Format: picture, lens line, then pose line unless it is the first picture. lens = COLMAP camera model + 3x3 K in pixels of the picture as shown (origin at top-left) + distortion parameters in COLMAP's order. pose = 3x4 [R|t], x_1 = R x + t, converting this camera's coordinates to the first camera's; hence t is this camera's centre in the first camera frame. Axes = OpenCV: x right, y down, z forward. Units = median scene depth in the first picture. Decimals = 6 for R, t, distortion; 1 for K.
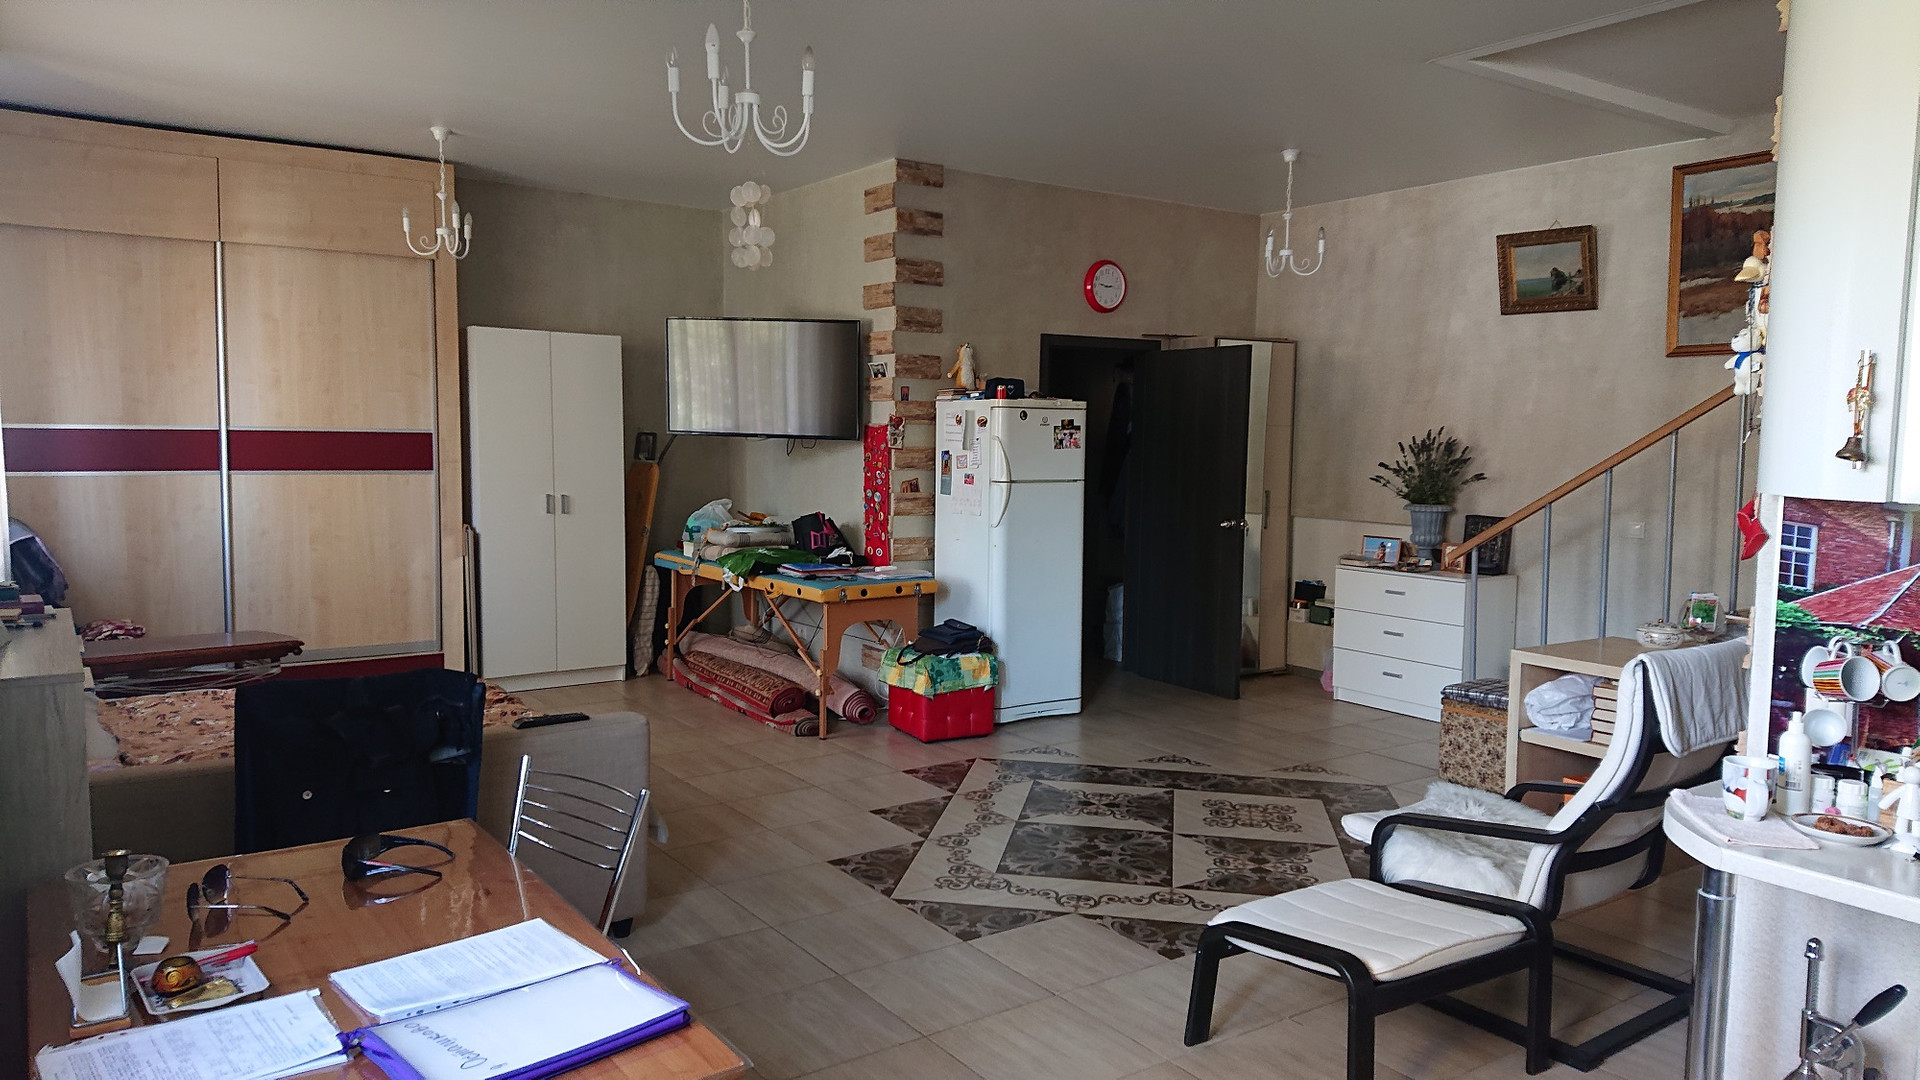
lens RADIAL K [[1283.5, 0, 960.0], [0, 1283.5, 540.0], [0, 0, 1]] dist [0.207735, -0.311636]
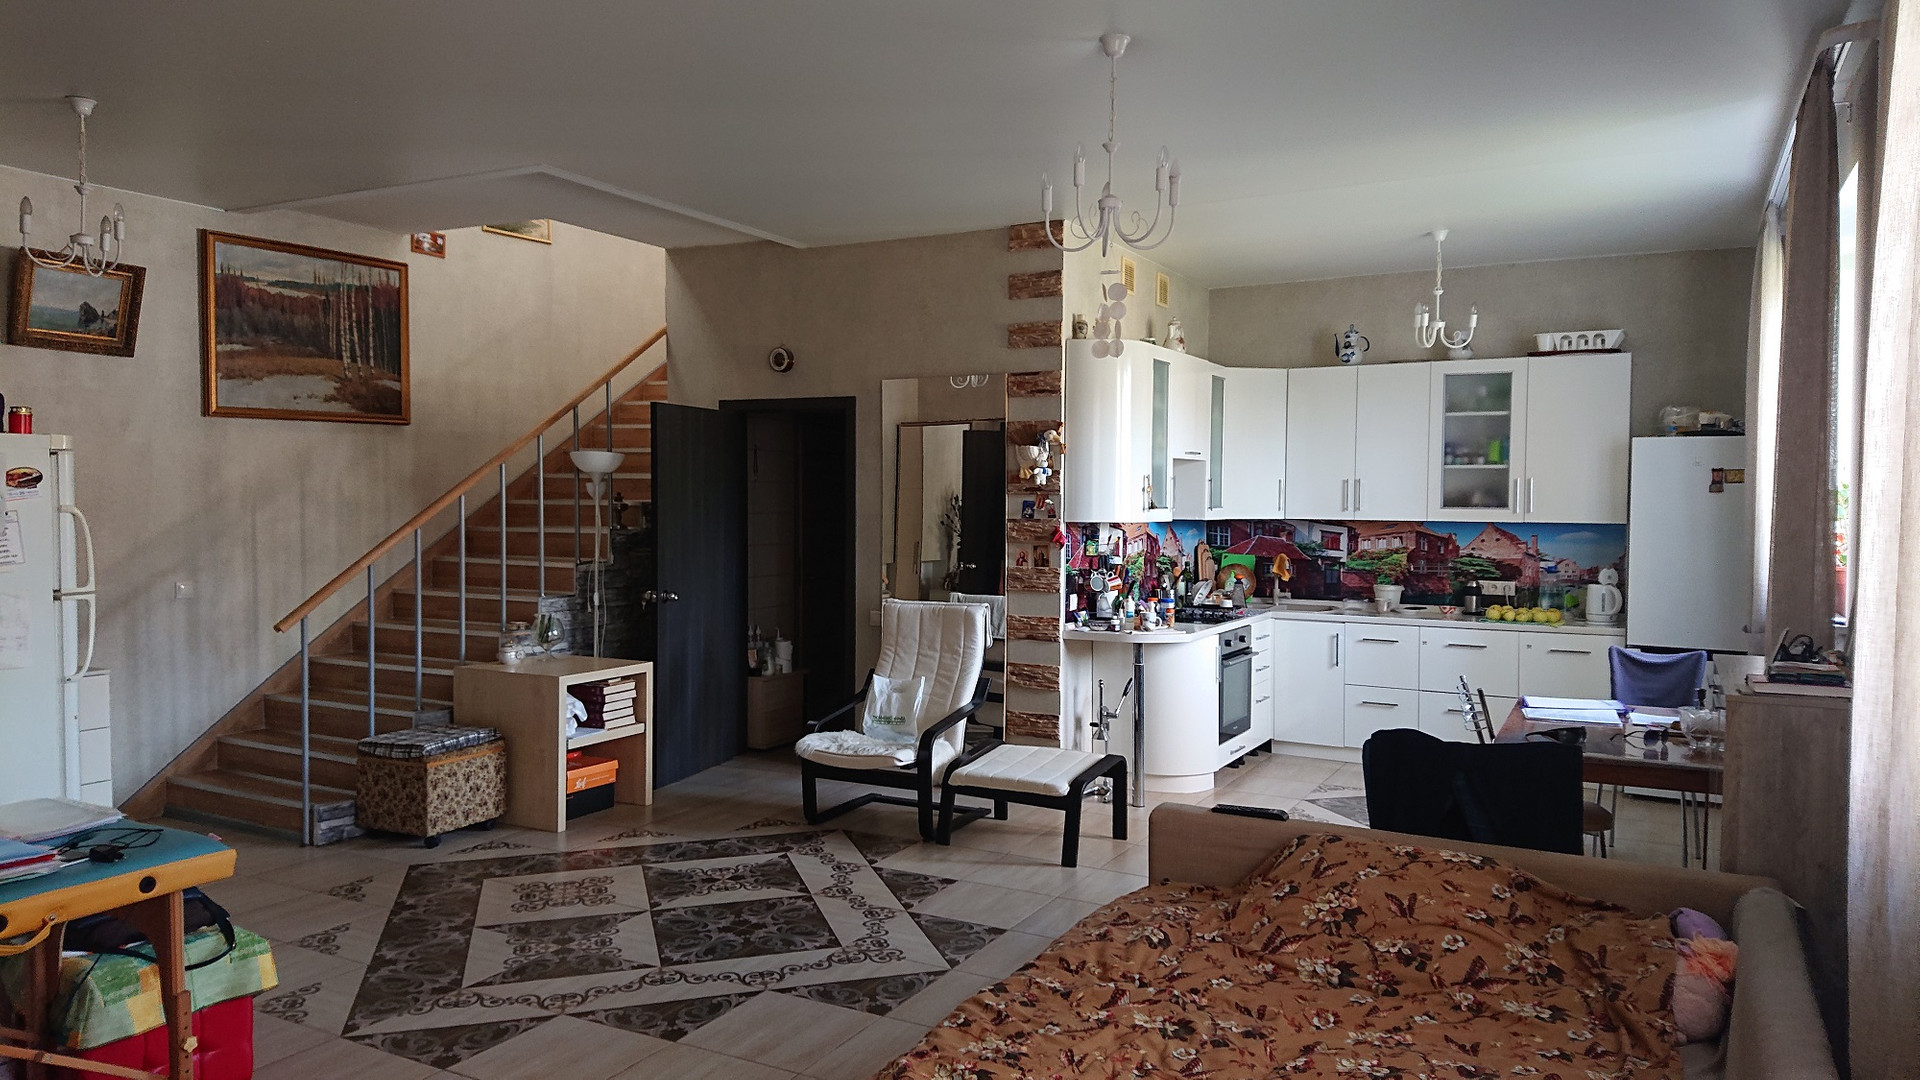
lens RADIAL K [[1276.7, 0, 988.4], [0, 1276.7, 535.8], [0, 0, 1]] dist [0.098272, -0.150864]
pose [[-0.466963, -0.042981, 0.883232, -0.755465], [0.065316, 0.994413, 0.082924, -0.109564], [-0.881861, 0.096412, -0.461547, 1.144997]]
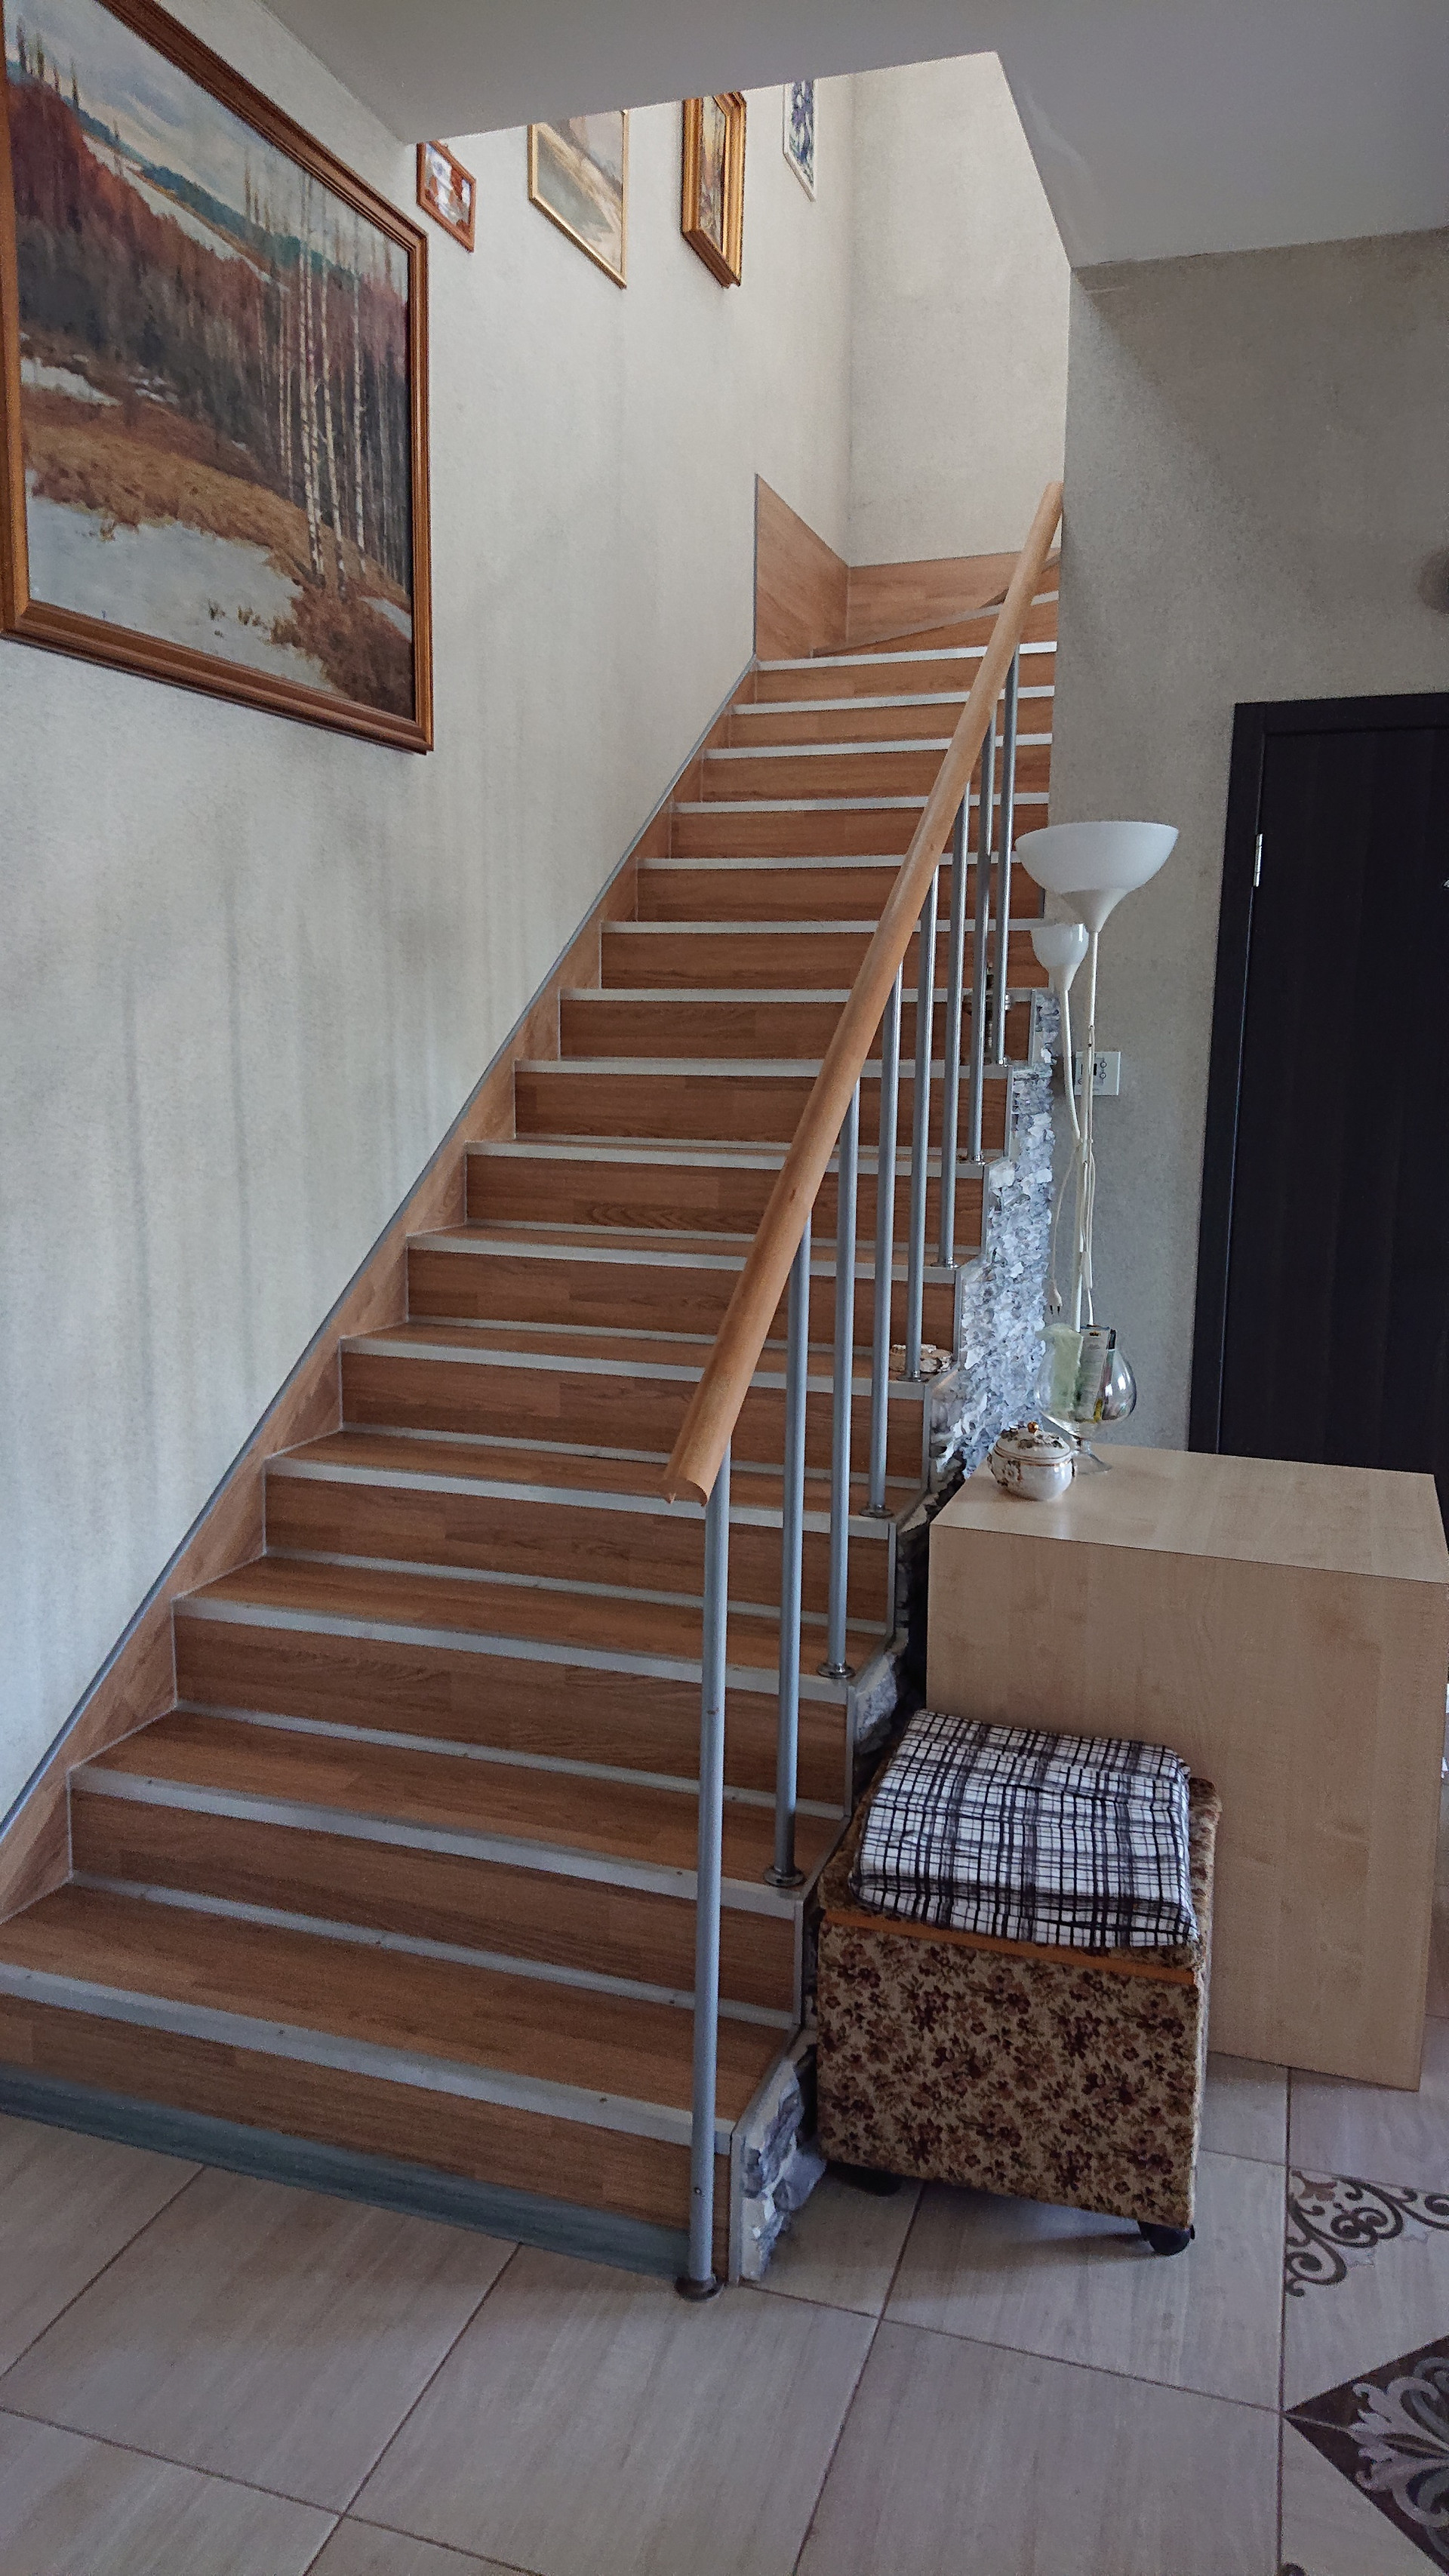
lens RADIAL K [[1712.8, 0, 724.5], [0, 1712.8, 1288.0], [0, 0, 1]] dist [0.098272, -0.150864]
pose [[-0.595753, -0.143193, 0.790300, 0.182533], [0.052447, 0.974943, 0.216185, -0.093600], [-0.801454, 0.170241, -0.573315, 1.348852]]
